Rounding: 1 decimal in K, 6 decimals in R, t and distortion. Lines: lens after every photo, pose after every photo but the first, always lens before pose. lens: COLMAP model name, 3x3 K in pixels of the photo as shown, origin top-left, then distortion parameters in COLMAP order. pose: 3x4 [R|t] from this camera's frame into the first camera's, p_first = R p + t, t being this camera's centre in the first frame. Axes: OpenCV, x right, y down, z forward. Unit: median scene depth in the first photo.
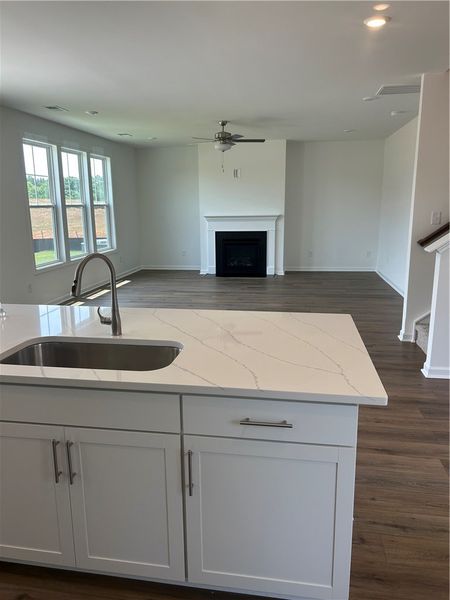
lens RADIAL K [[453.2, 0, 229.5], [0, 453.2, 302.5], [0, 0, 1]] dist [0.043963, -0.032497]
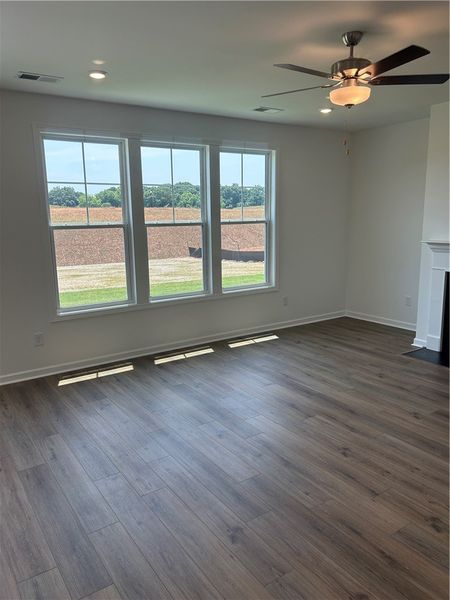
lens RADIAL K [[453.2, 0, 222.6], [0, 453.2, 301.3], [0, 0, 1]] dist [0.043963, -0.032497]
pose [[0.680153, 0.141090, -0.719365, 0.193558], [-0.150373, 0.987289, 0.051462, -0.124690], [0.717482, 0.073171, 0.692723, 0.509259]]
